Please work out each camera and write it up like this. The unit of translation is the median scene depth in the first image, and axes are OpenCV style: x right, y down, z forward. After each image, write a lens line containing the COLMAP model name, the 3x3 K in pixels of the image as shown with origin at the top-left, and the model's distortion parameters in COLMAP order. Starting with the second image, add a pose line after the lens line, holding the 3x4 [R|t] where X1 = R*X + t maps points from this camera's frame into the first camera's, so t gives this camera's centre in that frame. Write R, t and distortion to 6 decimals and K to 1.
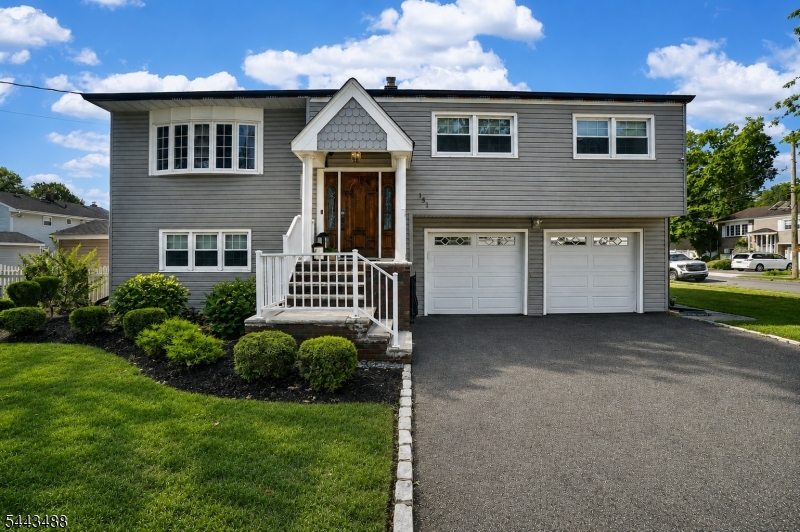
lens RADIAL K [[380.9, 0, 400.1], [0, 380.9, 267.8], [0, 0, 1]] dist [-0.031052, 0.001293]
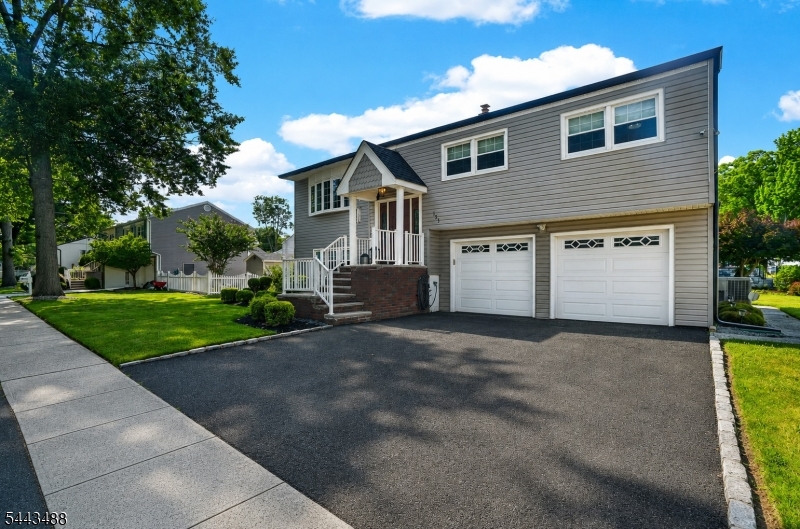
lens RADIAL K [[359.2, 0, 401.9], [0, 359.2, 268.6], [0, 0, 1]] dist [0.002606, 0.000197]
pose [[0.786675, -0.009211, -0.617299, 0.661056], [0.003078, 0.999935, -0.010998, 0.000835], [0.617360, 0.006752, 0.786652, 0.012547]]
